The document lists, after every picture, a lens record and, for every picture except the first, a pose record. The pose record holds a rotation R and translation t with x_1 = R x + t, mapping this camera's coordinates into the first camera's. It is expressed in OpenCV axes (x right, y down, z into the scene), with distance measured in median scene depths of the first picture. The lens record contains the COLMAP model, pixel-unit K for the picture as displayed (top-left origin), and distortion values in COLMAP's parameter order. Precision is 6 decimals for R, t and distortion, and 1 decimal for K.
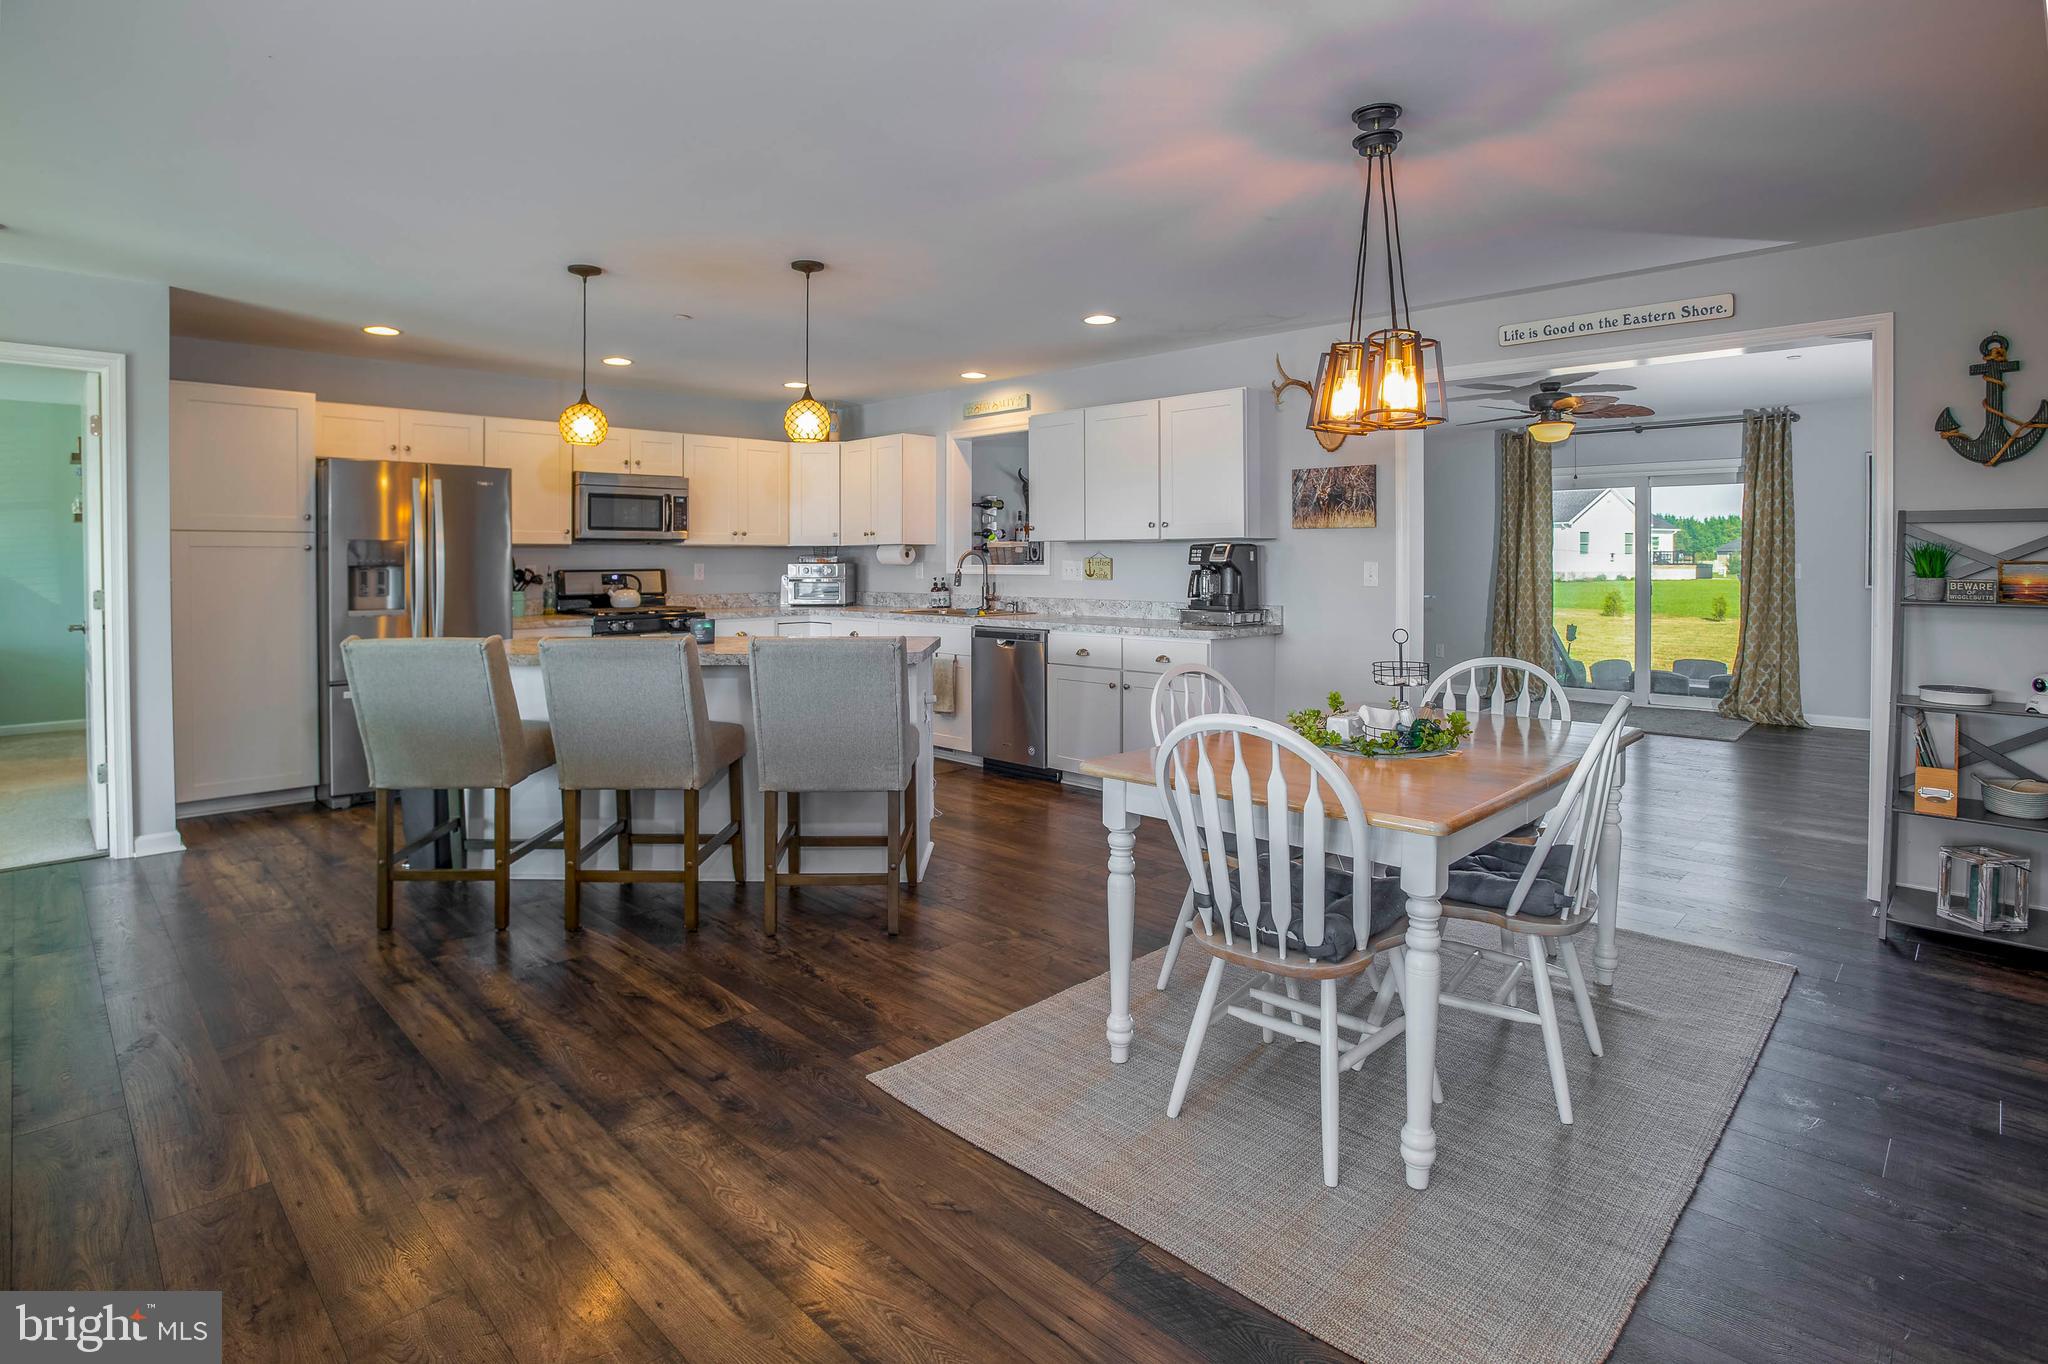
lens RADIAL K [[1029.7, 0, 1021.0], [0, 1029.7, 579.1], [0, 0, 1]] dist [-0.060573, 0.022171]
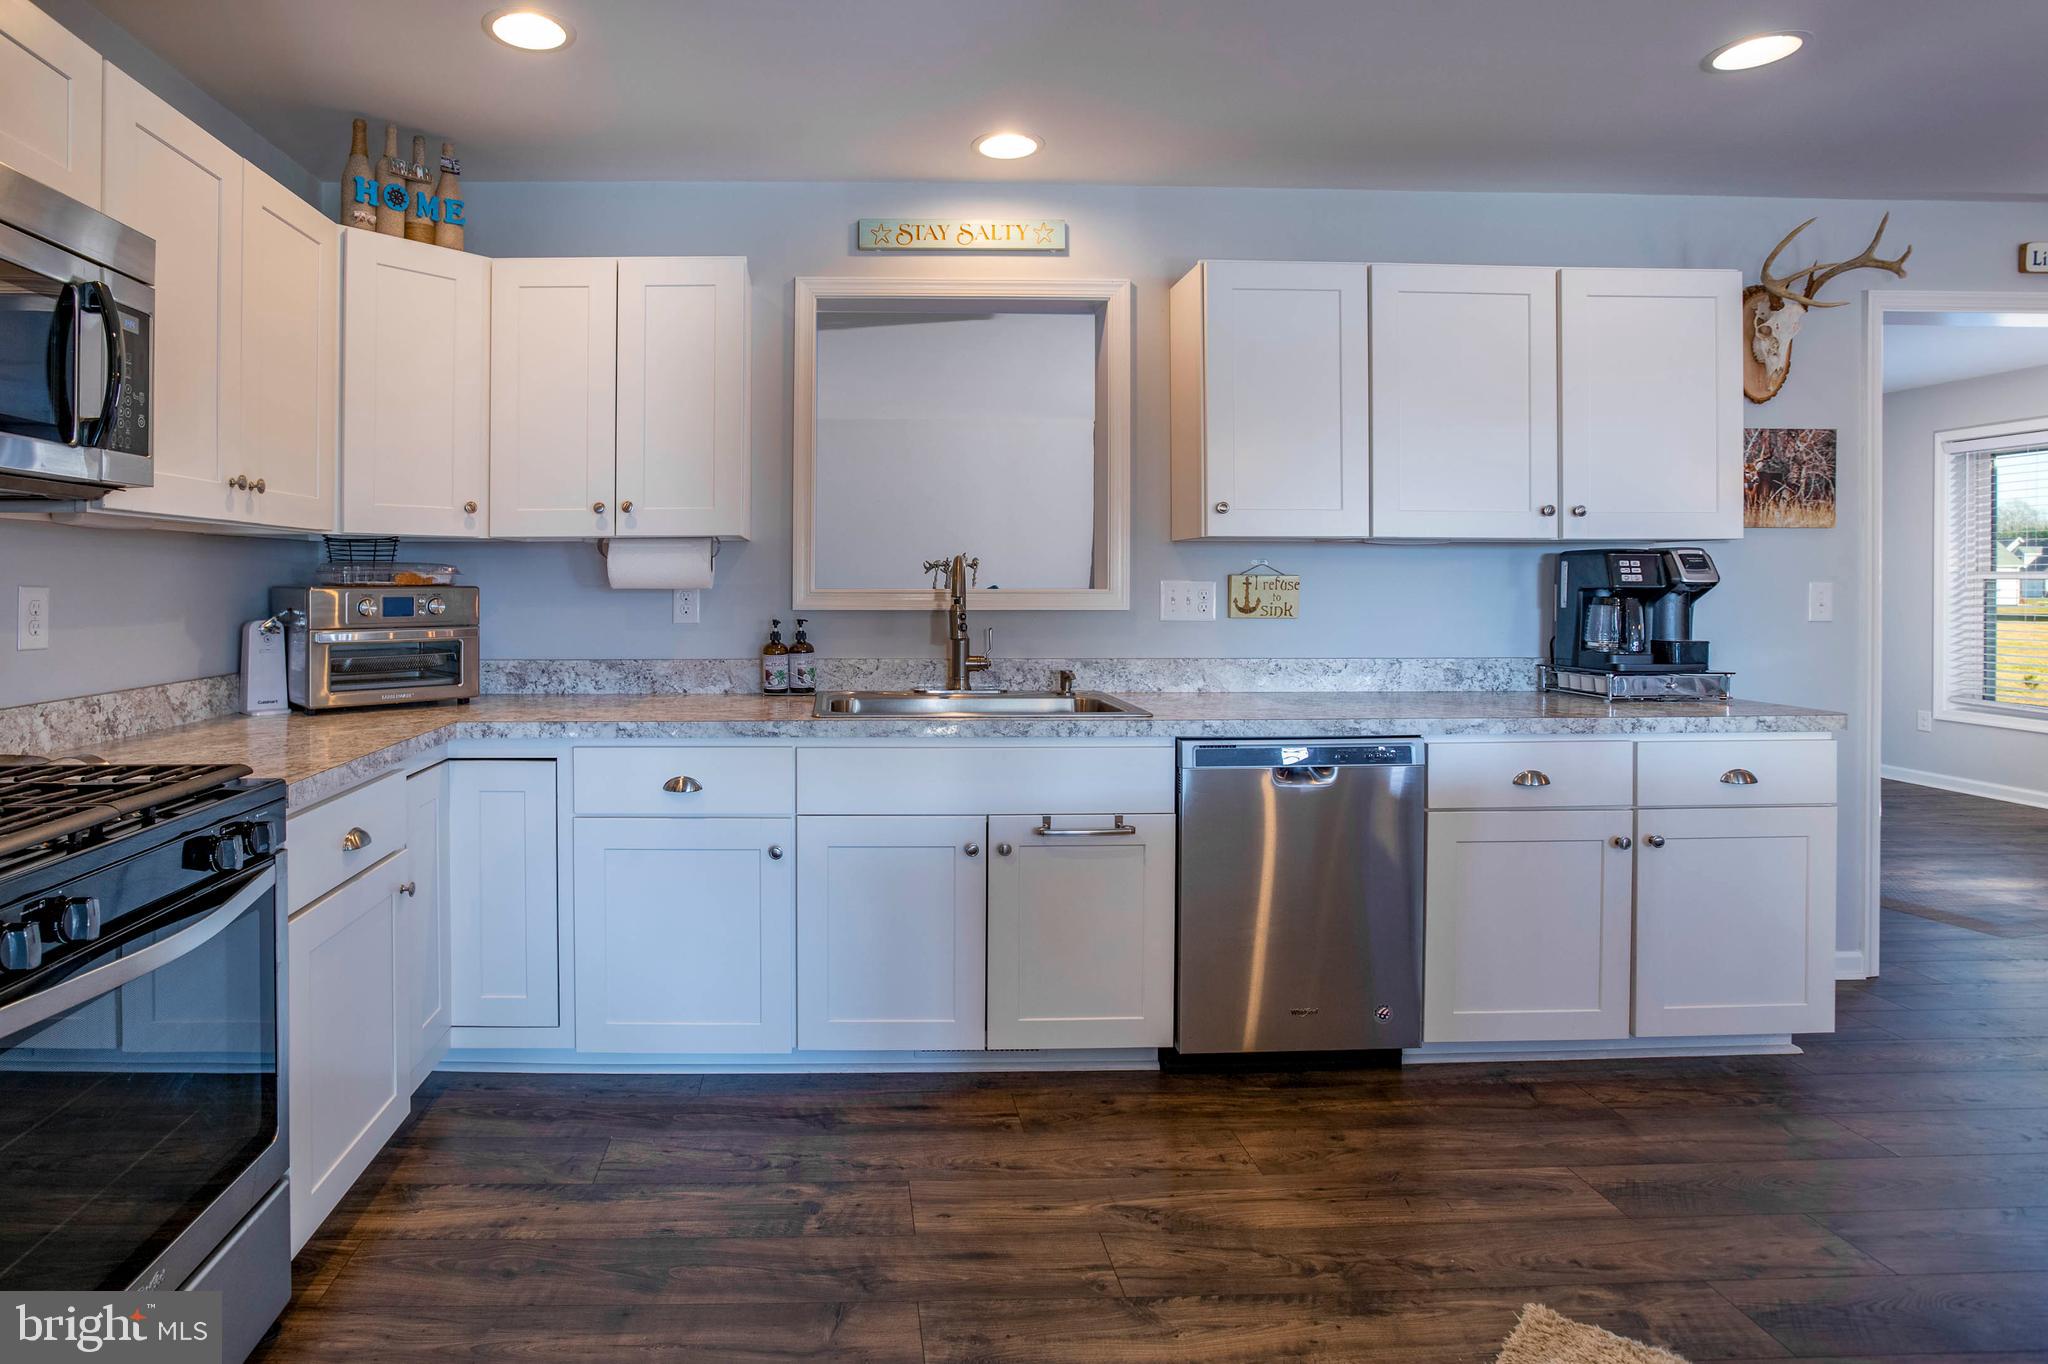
lens RADIAL K [[1089.9, 0, 877.4], [0, 1089.9, 580.7], [0, 0, 1]] dist [-0.000839, -0.000303]
pose [[0.690061, 0.003200, 0.723744, -0.492288], [0.011976, 0.999803, -0.015839, -0.013271], [-0.723652, 0.019598, 0.689886, 0.865569]]
